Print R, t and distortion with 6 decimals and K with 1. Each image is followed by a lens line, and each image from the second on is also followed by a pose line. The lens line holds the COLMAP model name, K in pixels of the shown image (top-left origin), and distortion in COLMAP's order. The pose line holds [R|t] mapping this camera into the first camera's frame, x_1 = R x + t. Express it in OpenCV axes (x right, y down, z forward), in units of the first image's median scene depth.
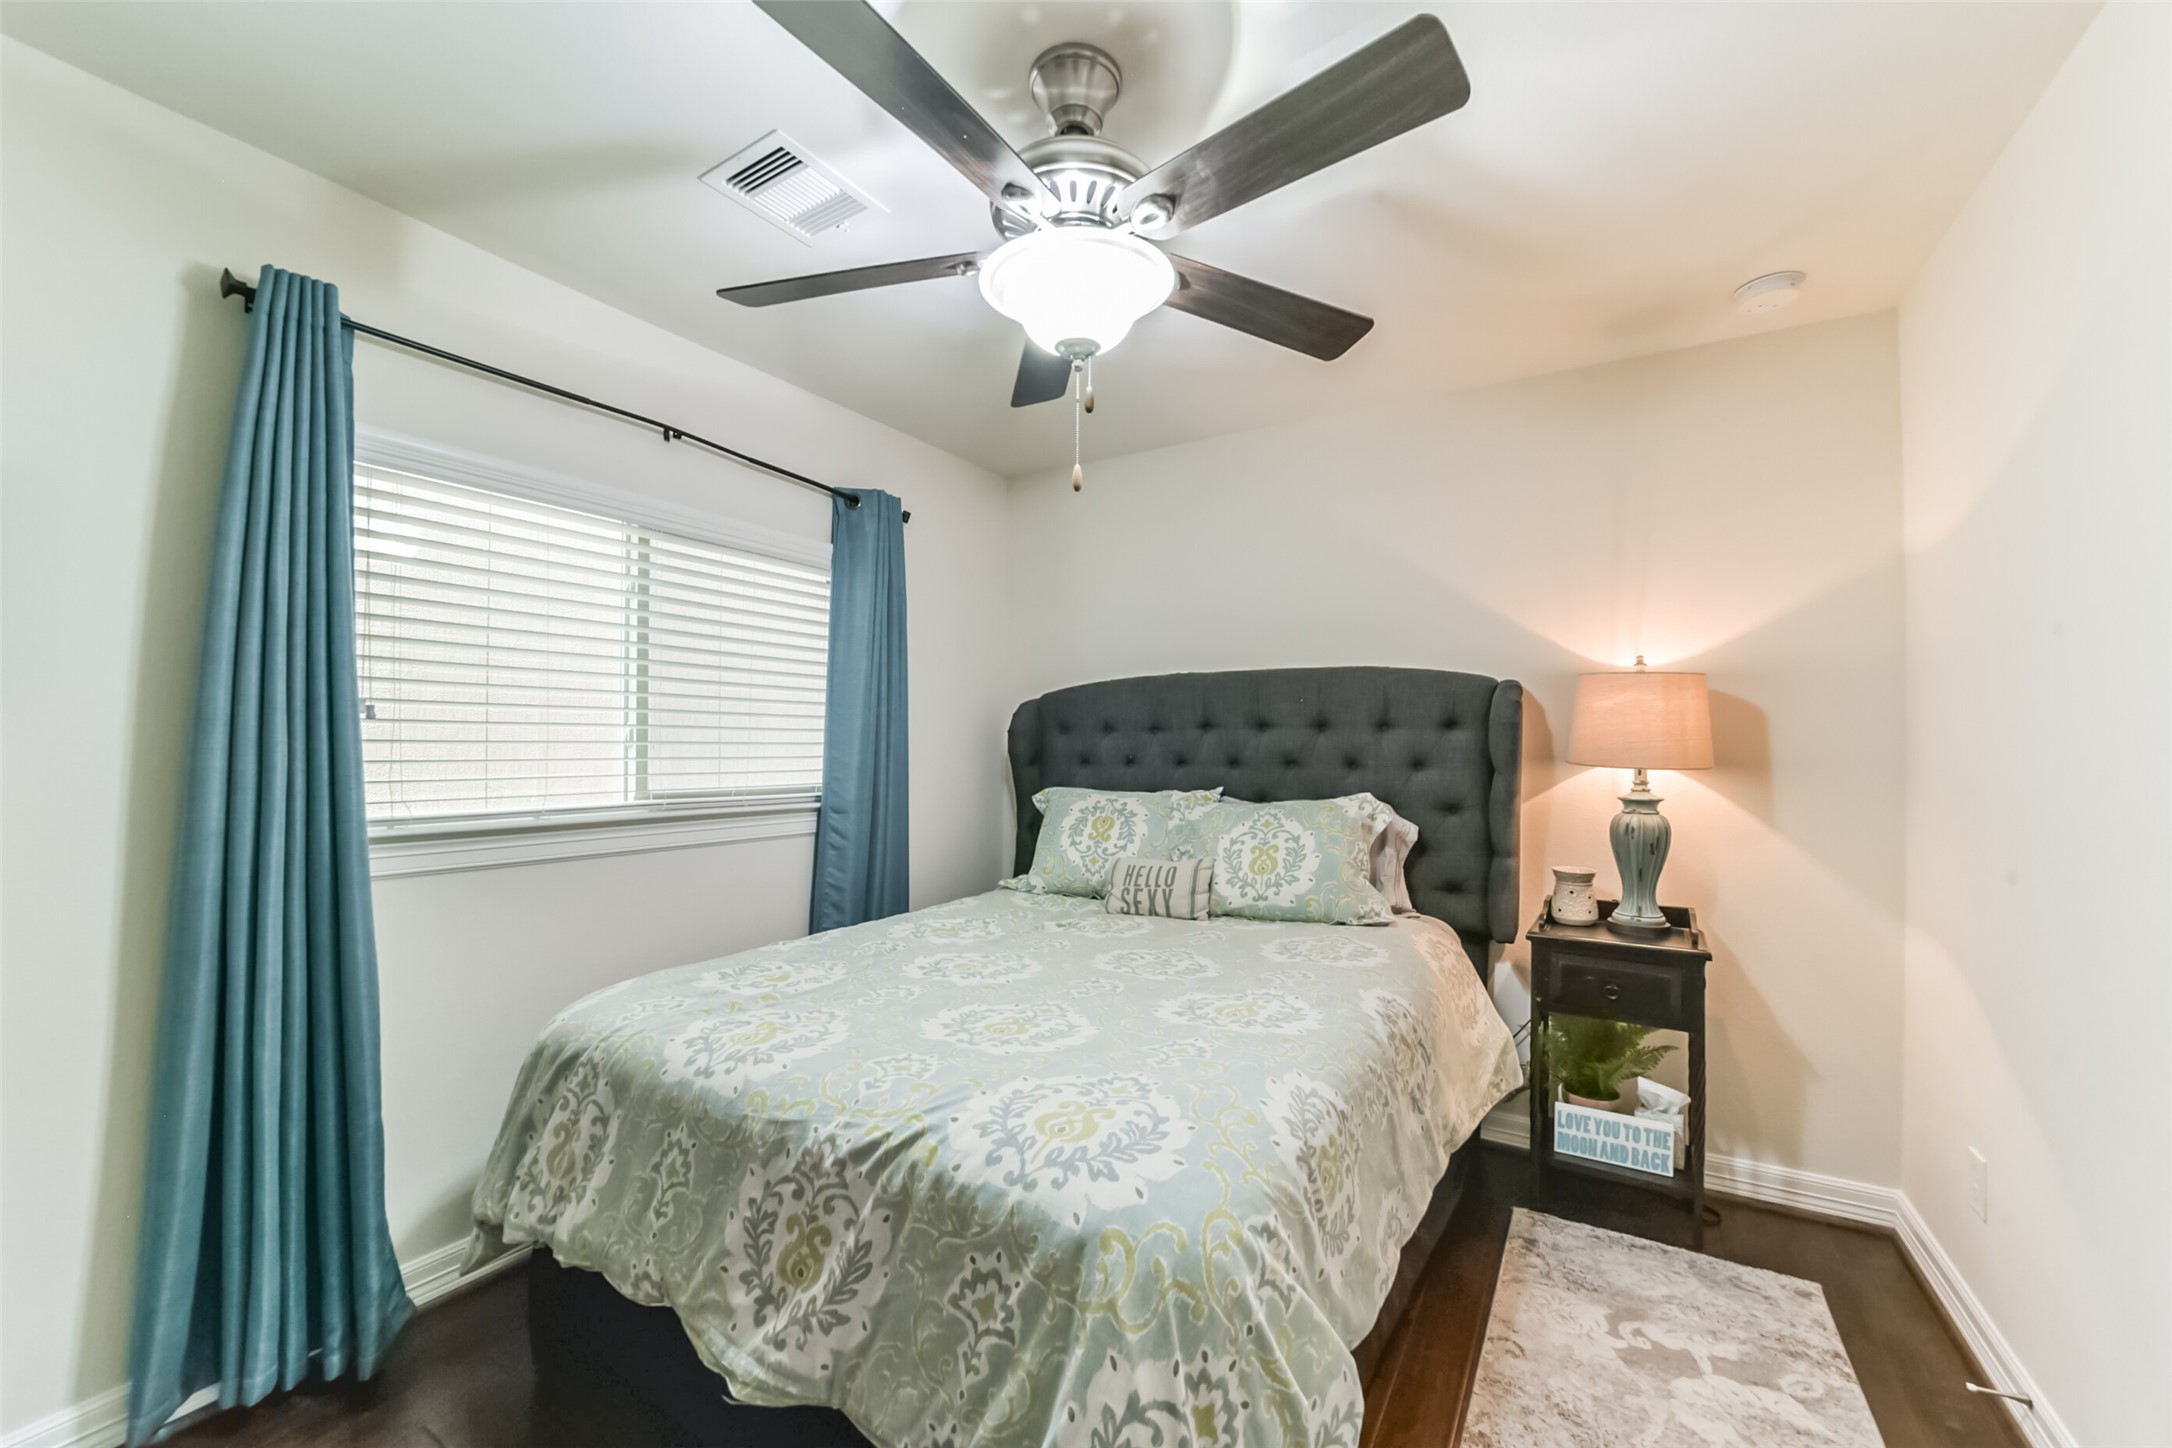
lens RADIAL K [[843.6, 0, 1090.4], [0, 843.6, 719.6], [0, 0, 1]] dist [-0.031303, 0.006992]
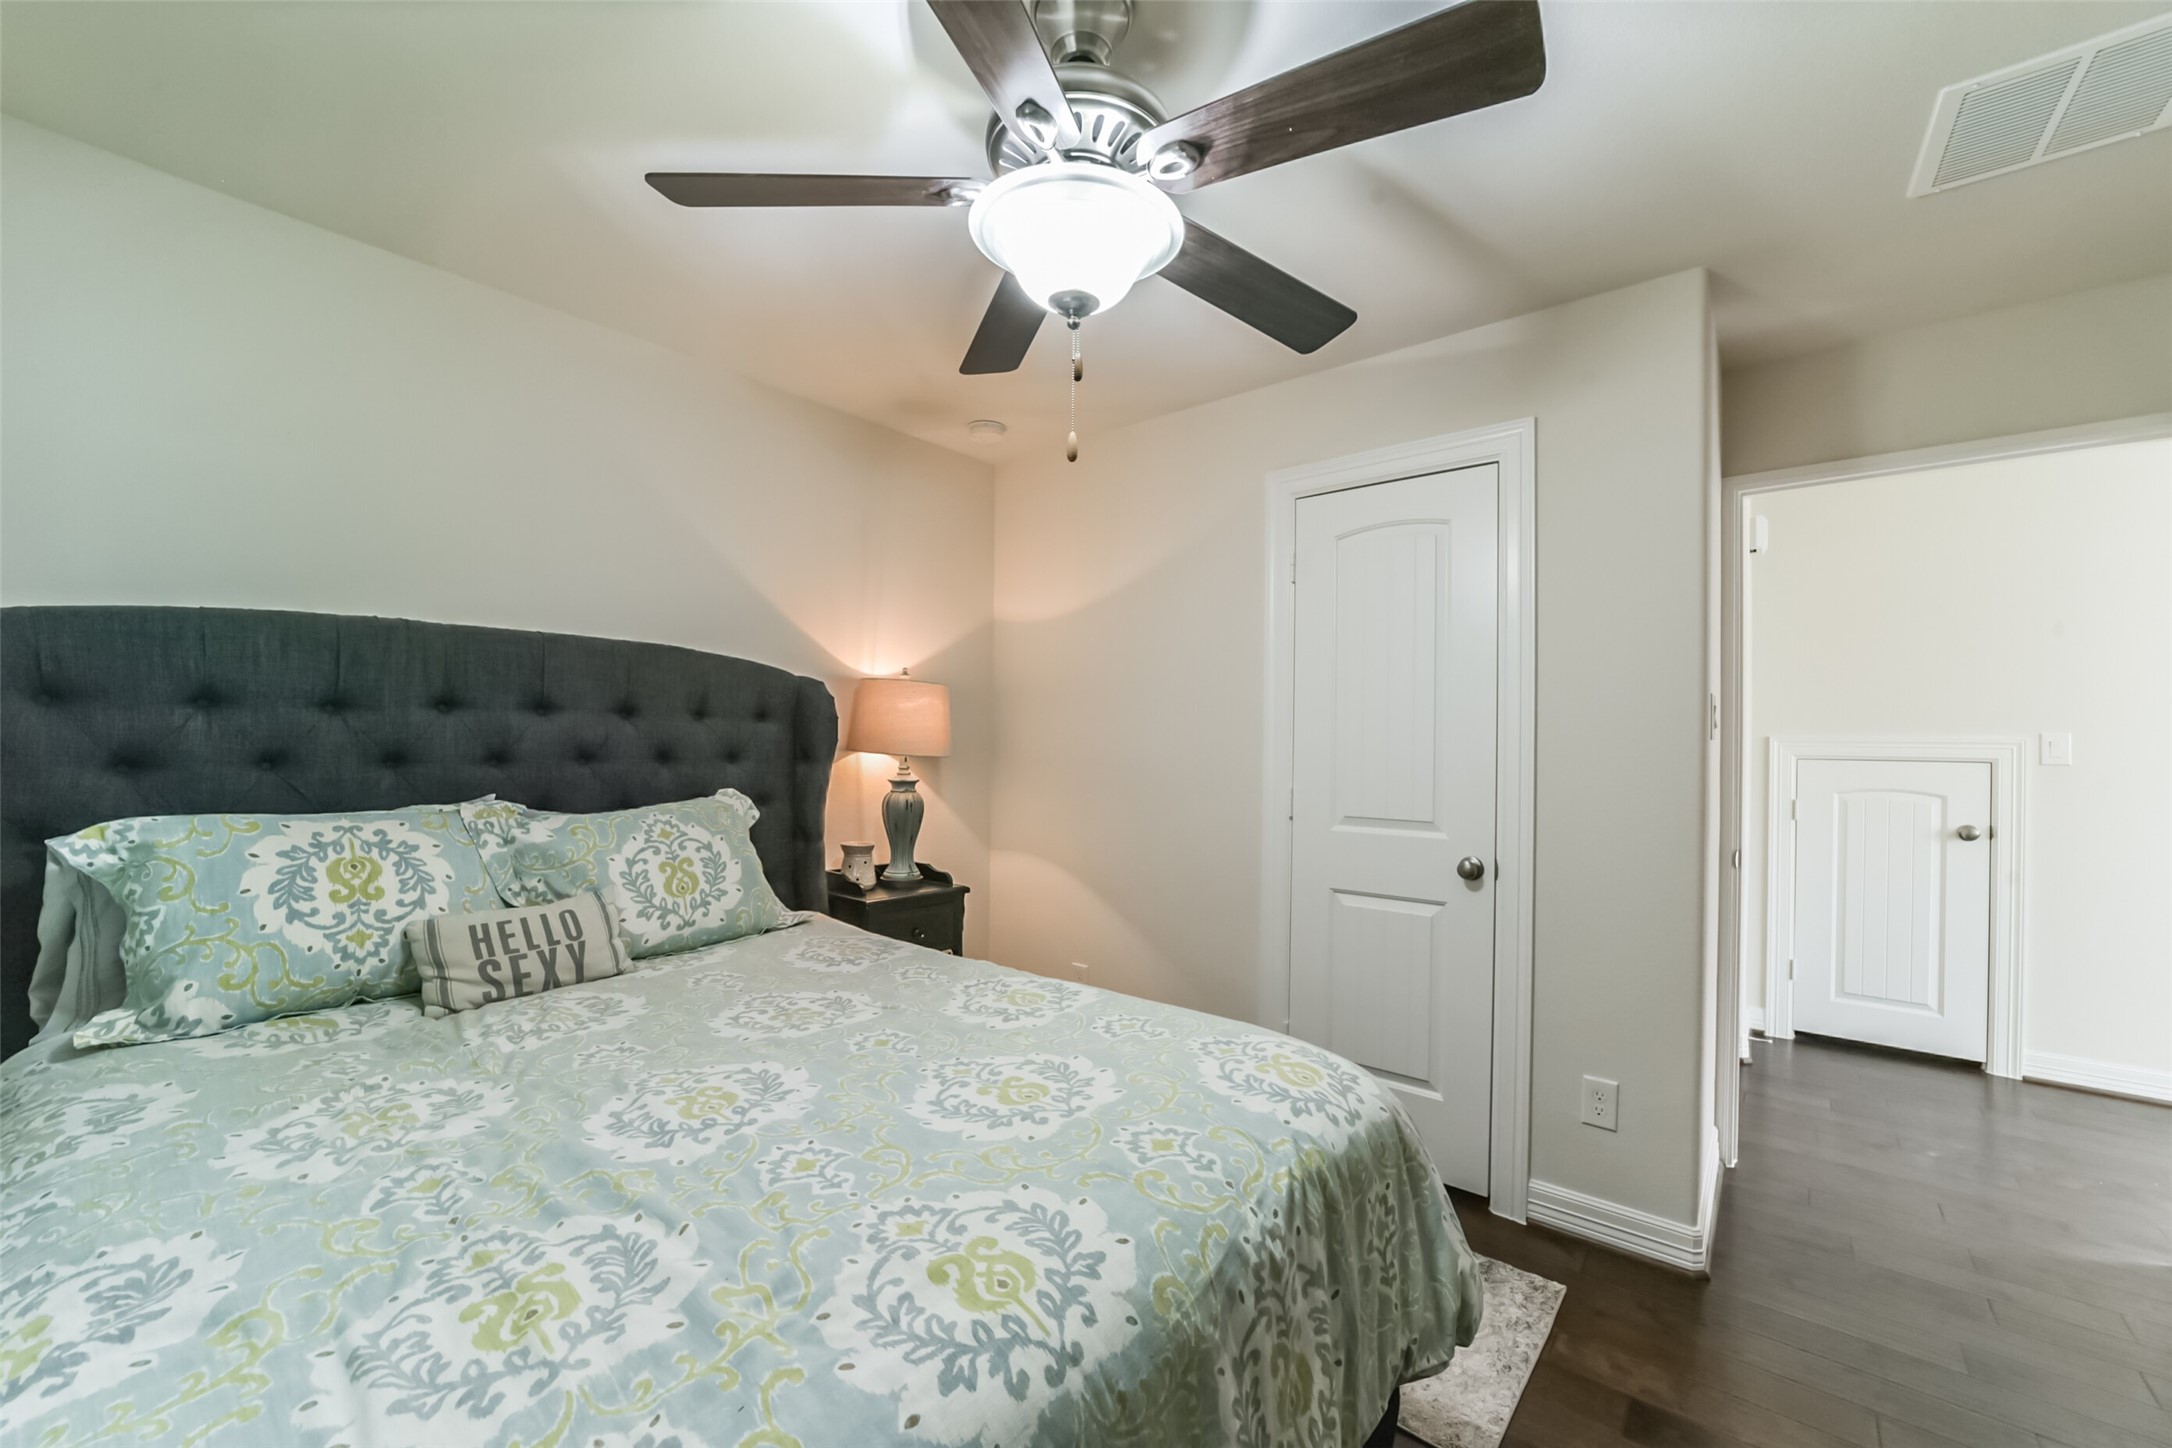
lens RADIAL K [[843.6, 0, 1088.8], [0, 843.6, 740.6], [0, 0, 1]] dist [-0.031303, 0.006992]
pose [[0.143267, 0.001582, 0.989683, -0.534162], [-0.042011, 0.999107, 0.004484, 0.015490], [-0.988792, -0.042220, 0.143205, 0.505377]]
